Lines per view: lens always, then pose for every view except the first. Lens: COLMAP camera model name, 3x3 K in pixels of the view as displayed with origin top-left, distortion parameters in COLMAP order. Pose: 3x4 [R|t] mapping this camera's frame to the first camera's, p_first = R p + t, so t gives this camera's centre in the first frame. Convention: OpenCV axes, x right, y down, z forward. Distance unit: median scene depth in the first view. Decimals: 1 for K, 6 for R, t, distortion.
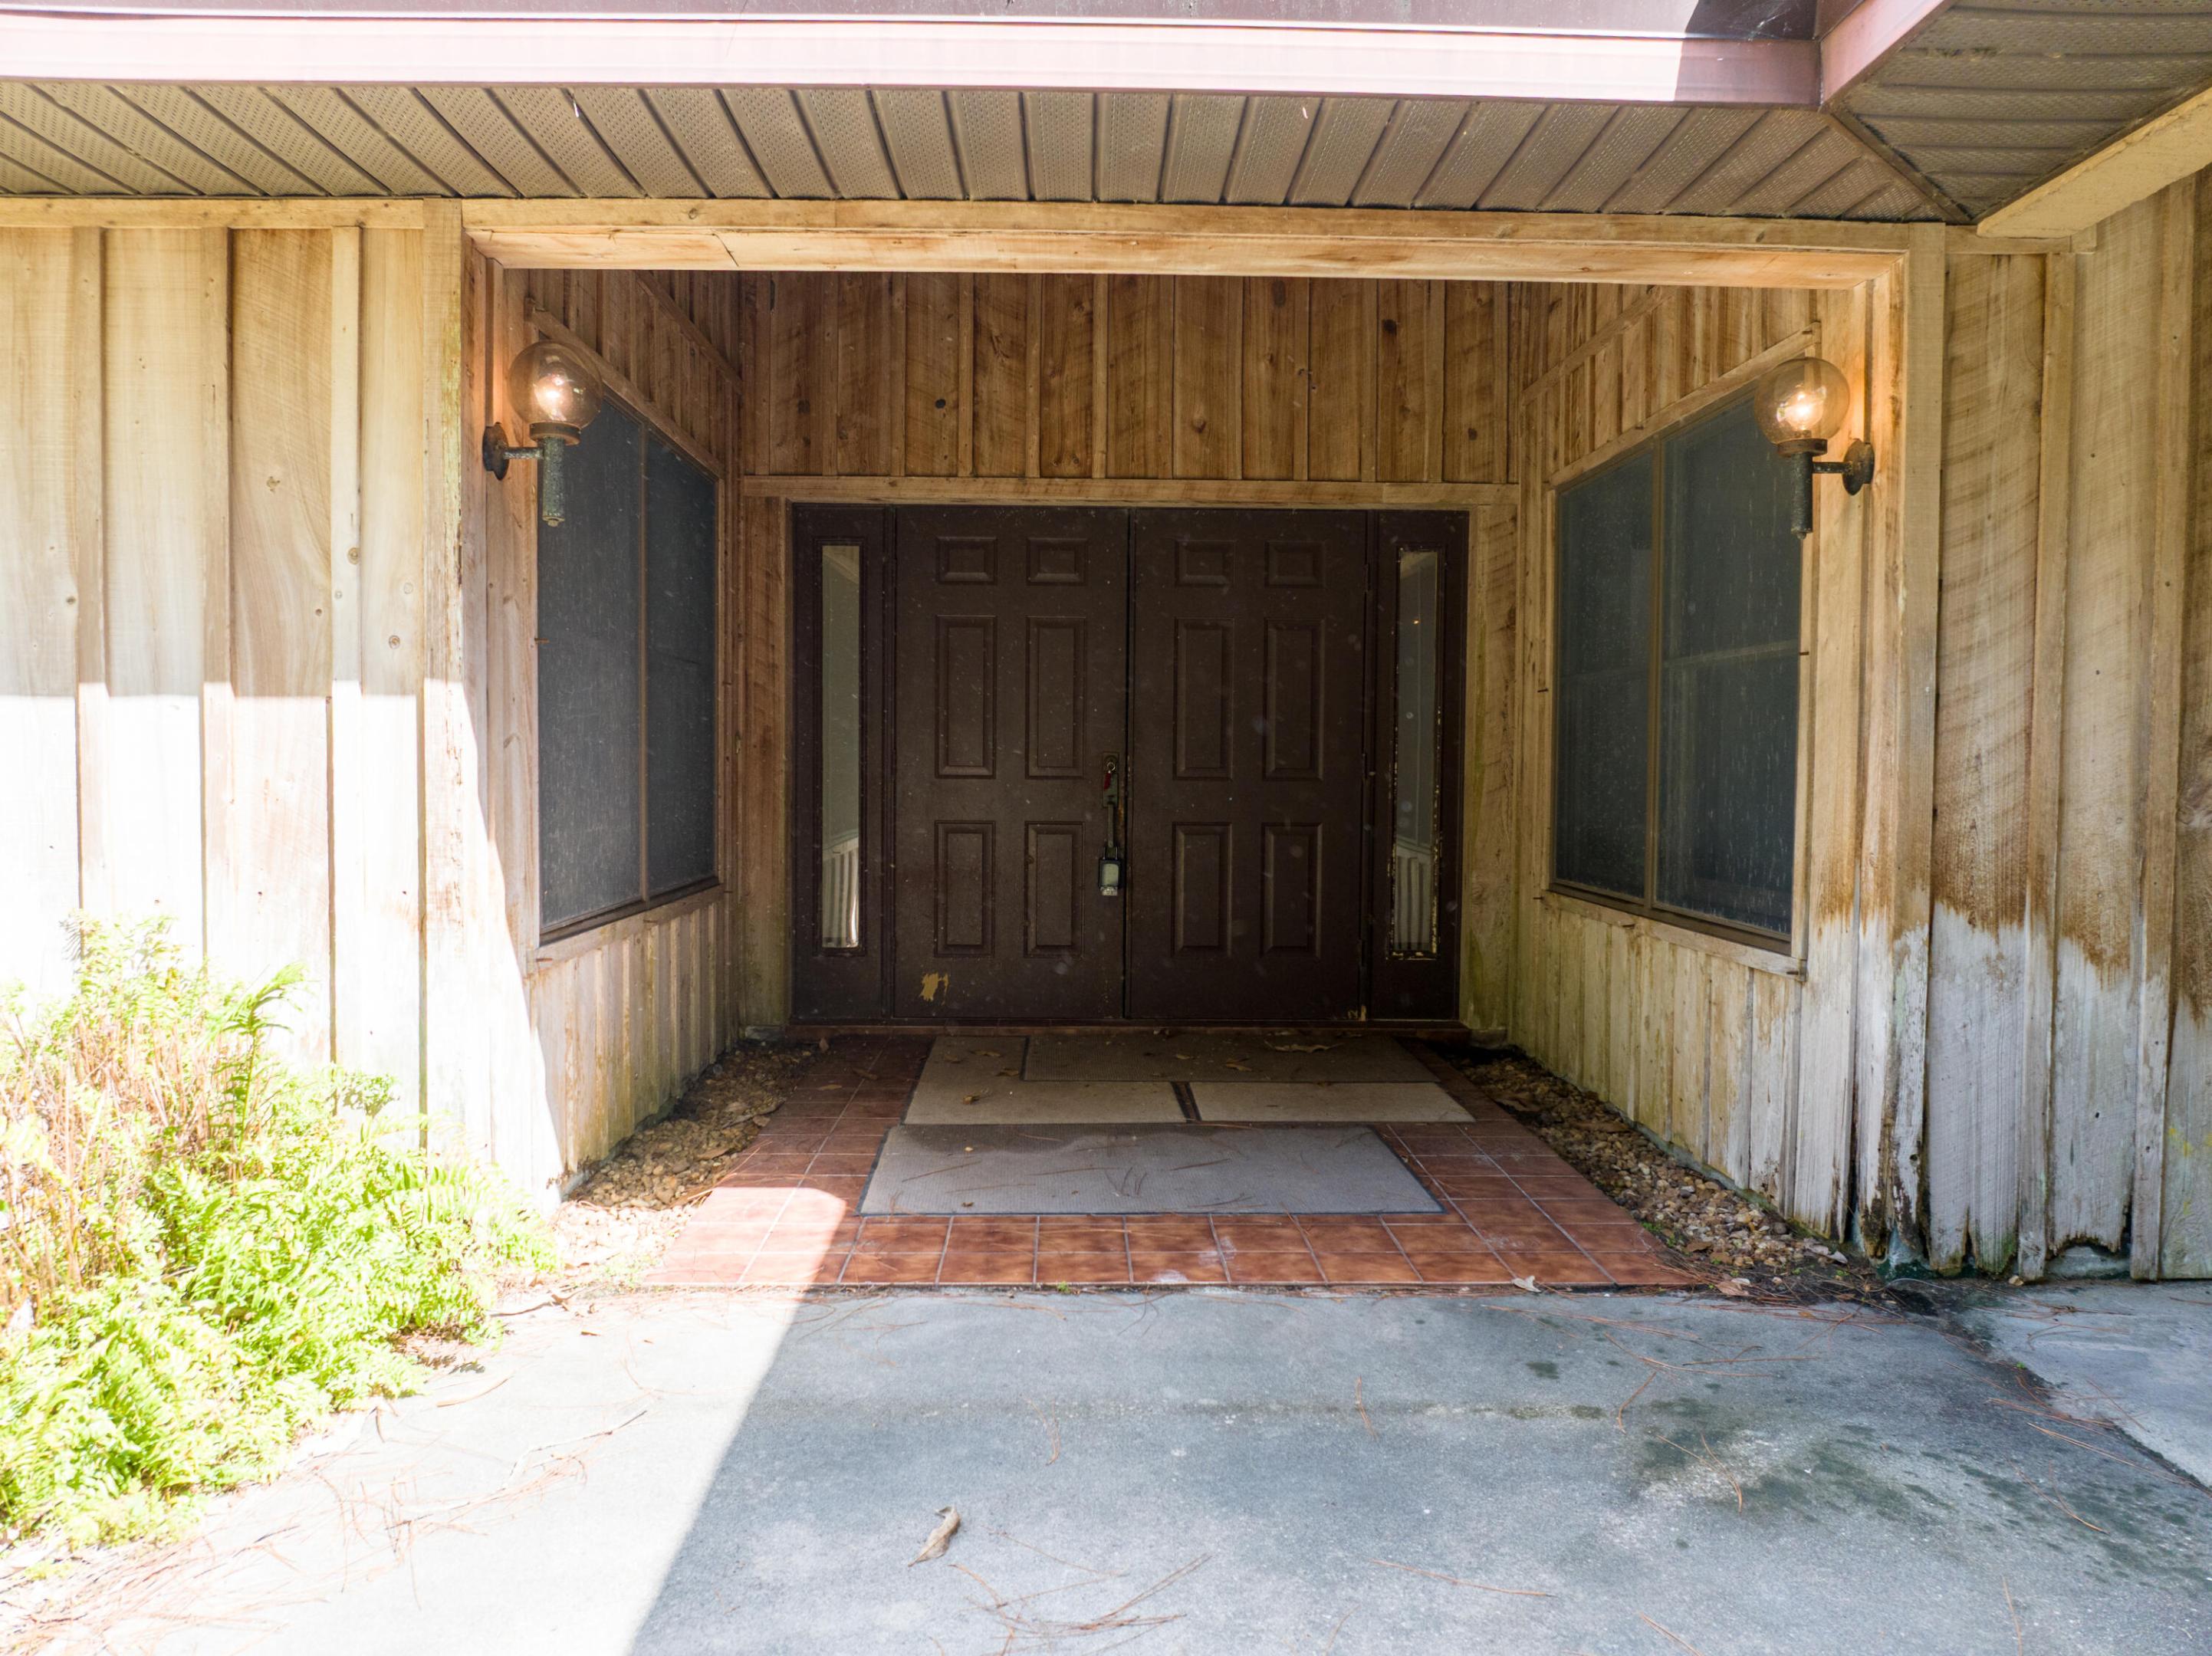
lens RADIAL K [[1549.7, 0, 1106.1], [0, 1549.7, 823.2], [0, 0, 1]] dist [-0.040372, 0.009108]
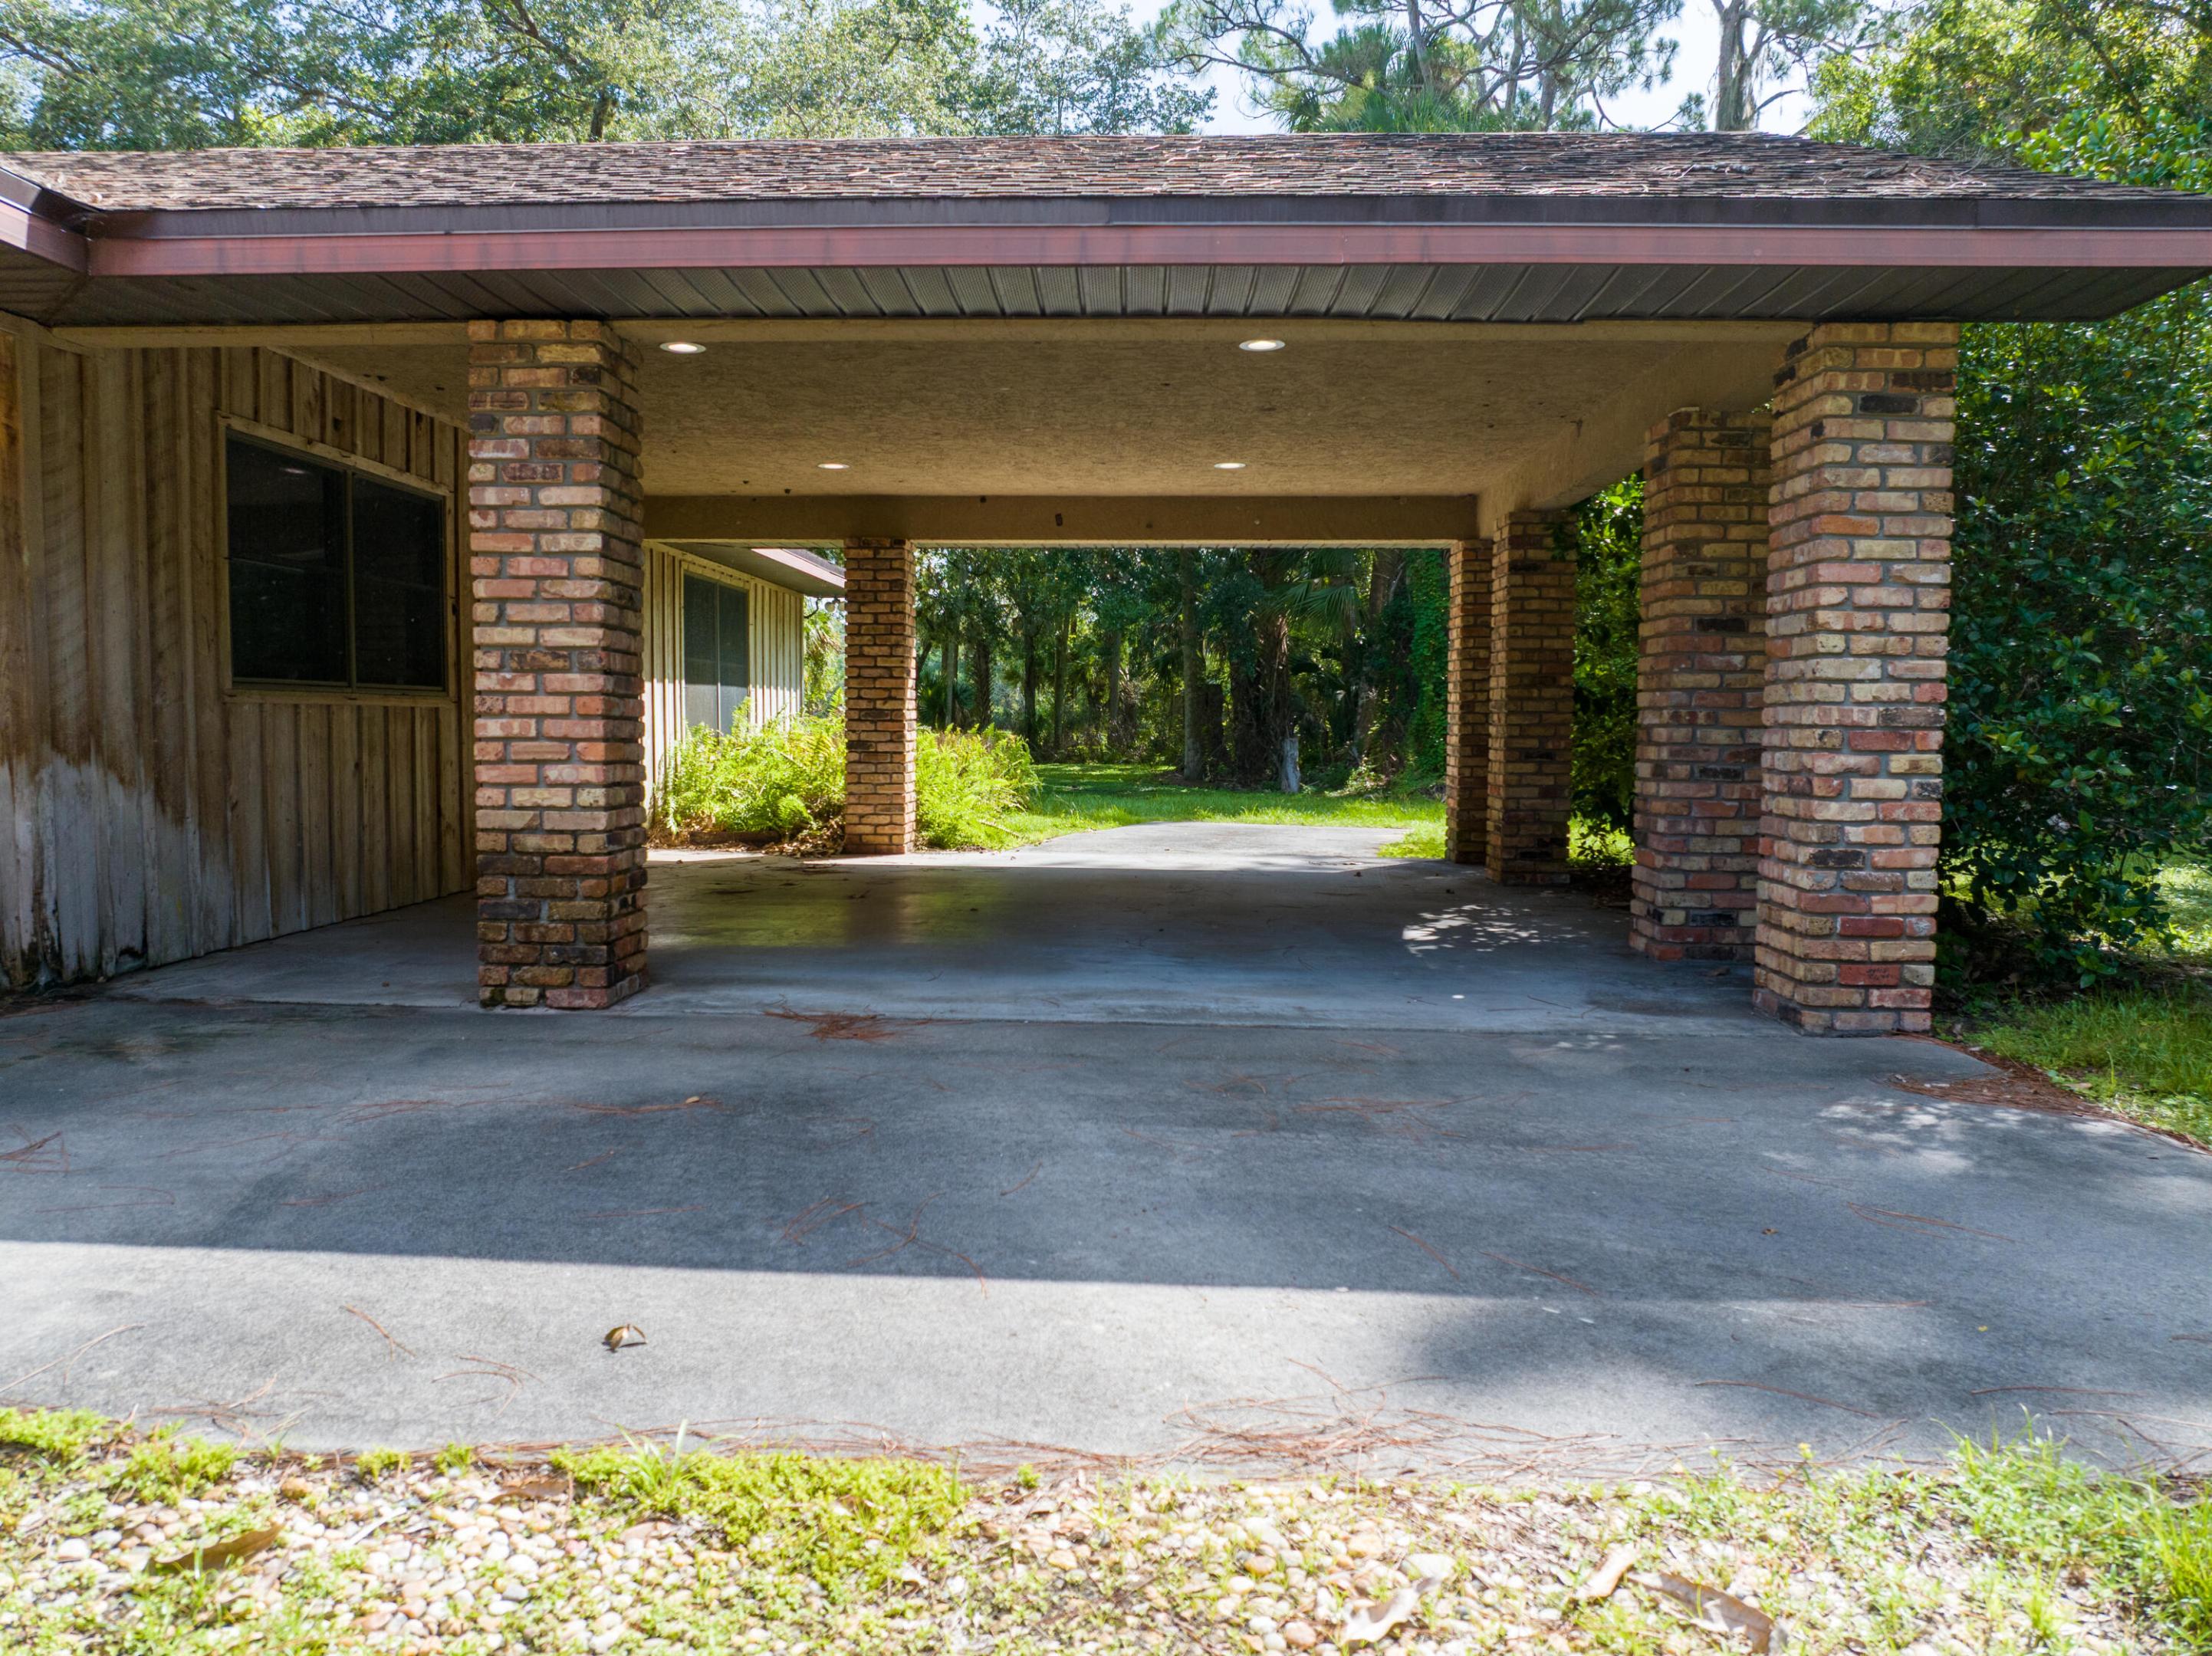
lens RADIAL K [[1549.7, 0, 1096.5], [0, 1549.7, 817.8], [0, 0, 1]] dist [-0.040372, 0.009108]
pose [[0.064140, -0.069281, 0.995533, -0.971967], [0.038577, 0.997014, 0.066898, 0.057472], [-0.997195, 0.034114, 0.066621, -0.188727]]
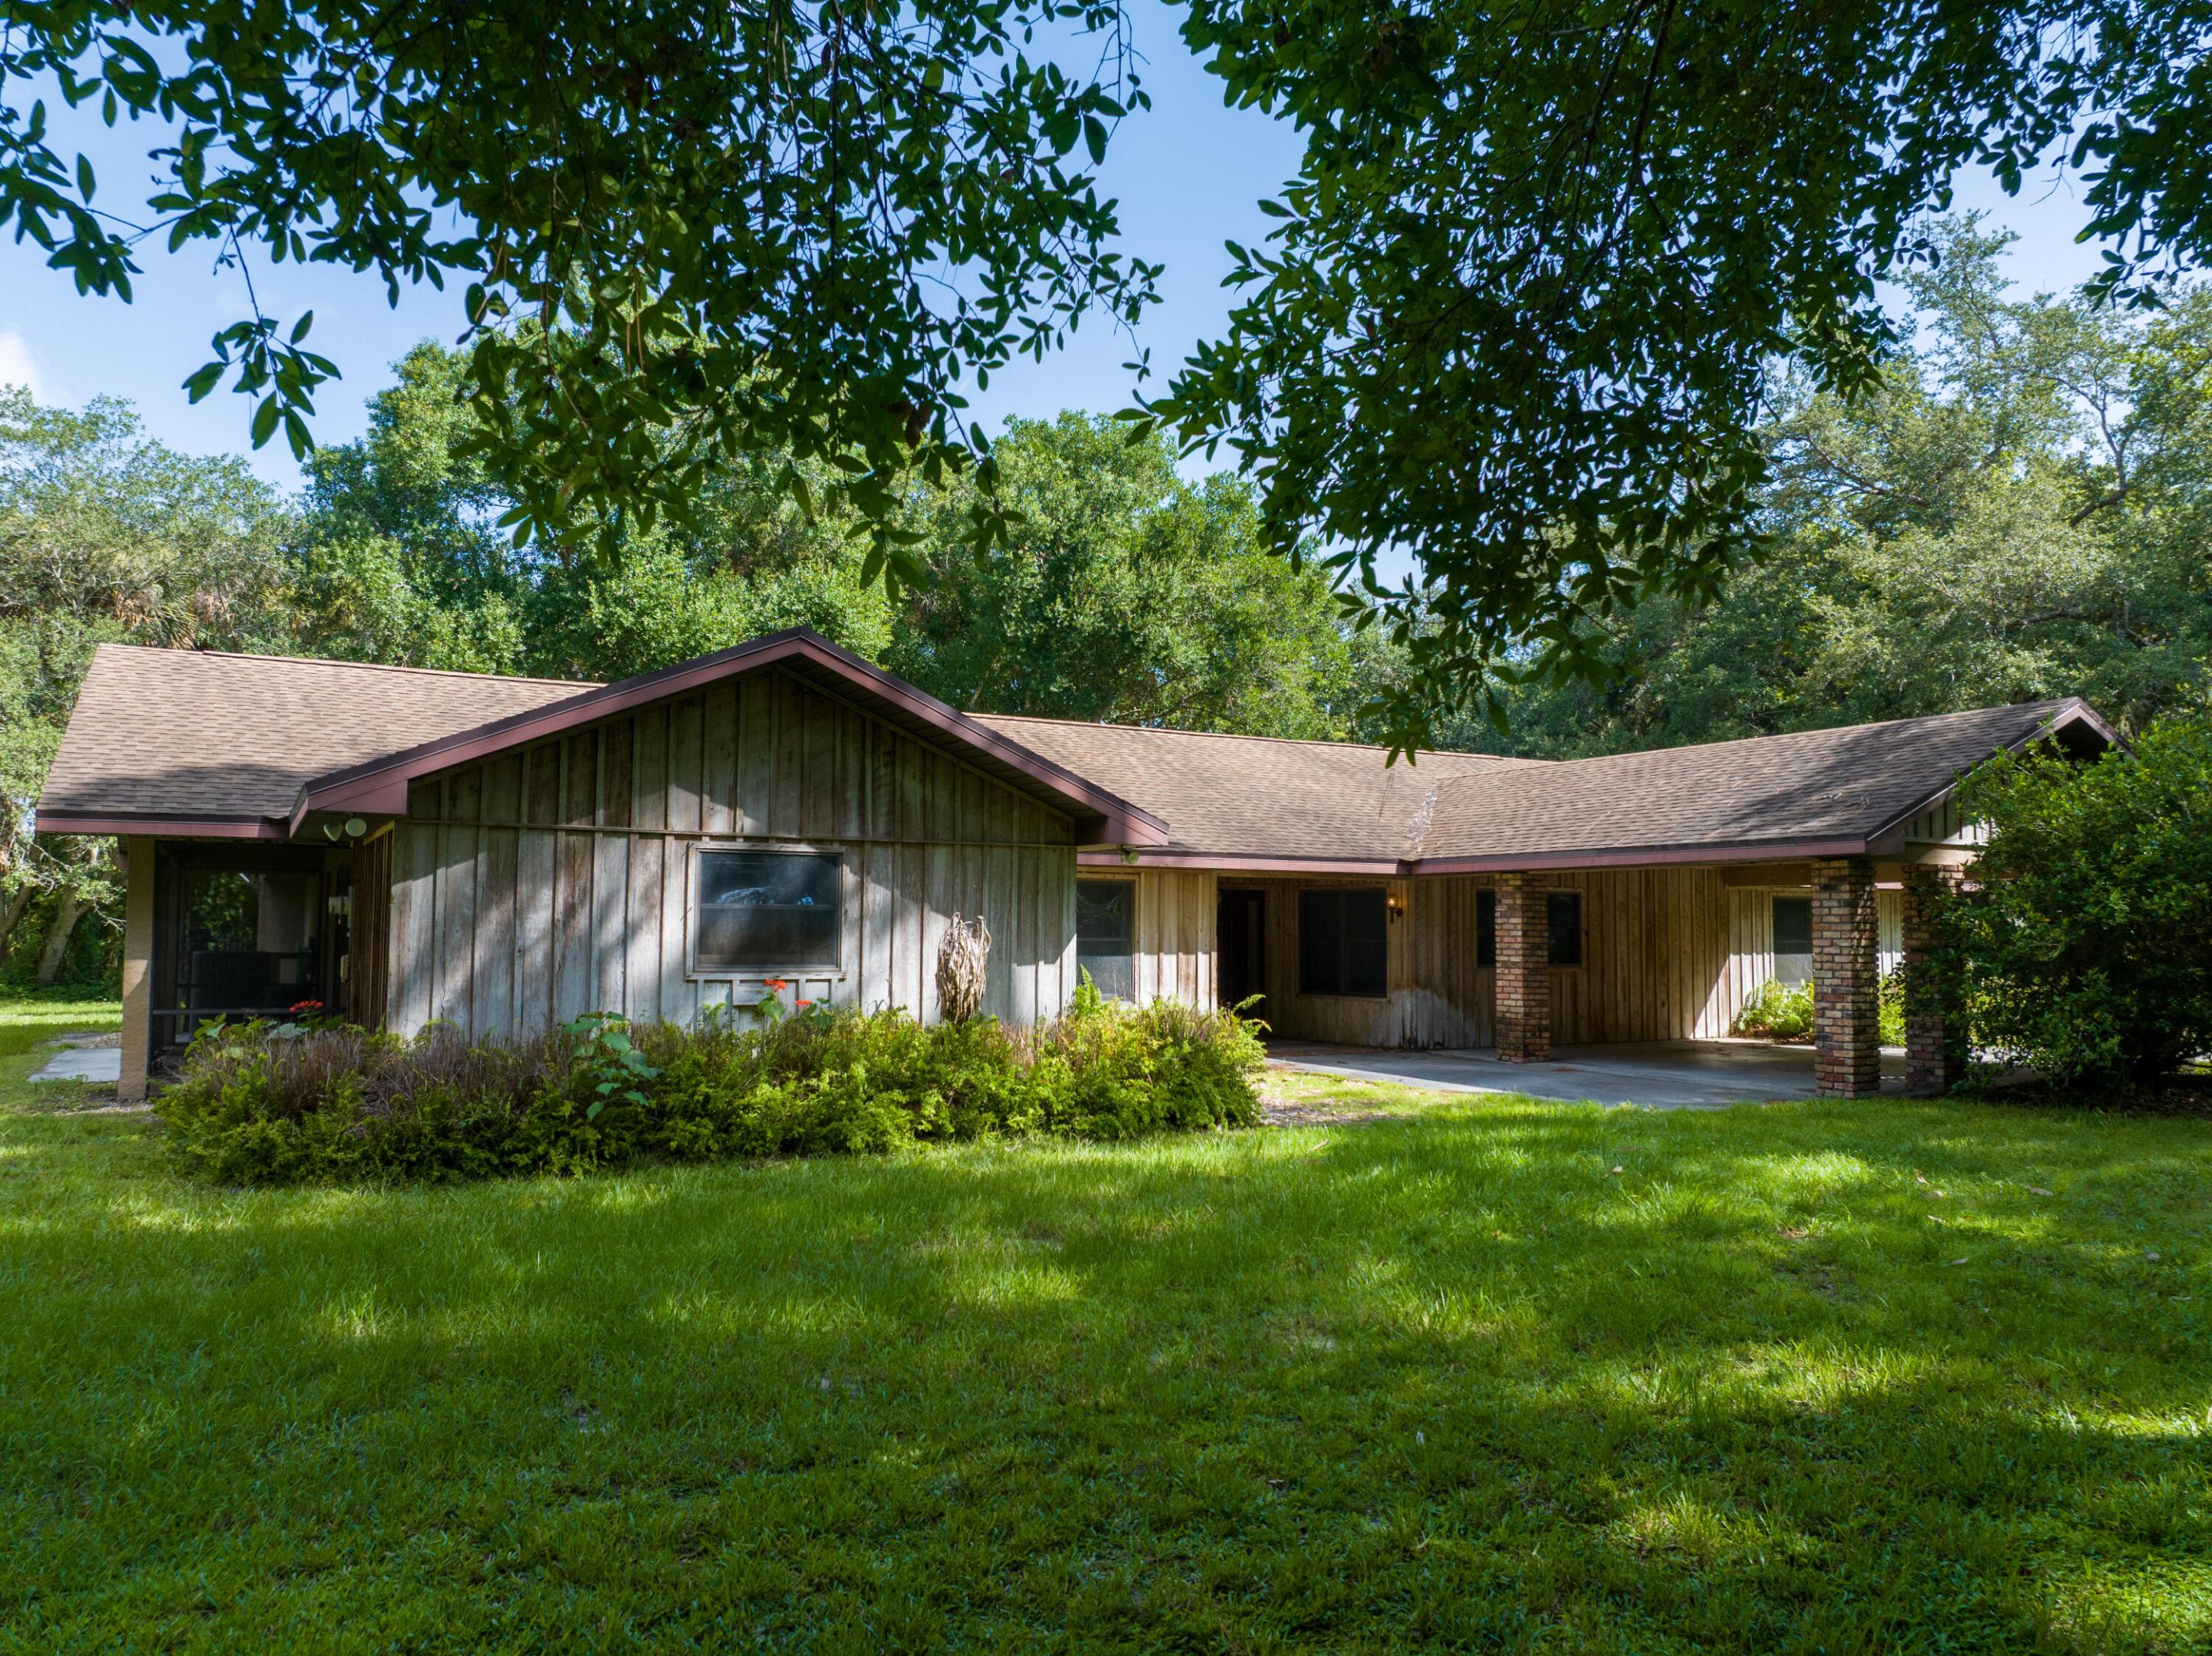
lens RADIAL K [[1549.7, 0, 1100.5], [0, 1549.7, 827.4], [0, 0, 1]] dist [-0.040372, 0.009108]
pose [[0.884853, 0.030817, 0.464850, -3.455145], [0.020206, 0.994332, -0.104382, 0.040545], [-0.465432, 0.101756, 0.879215, -3.898916]]
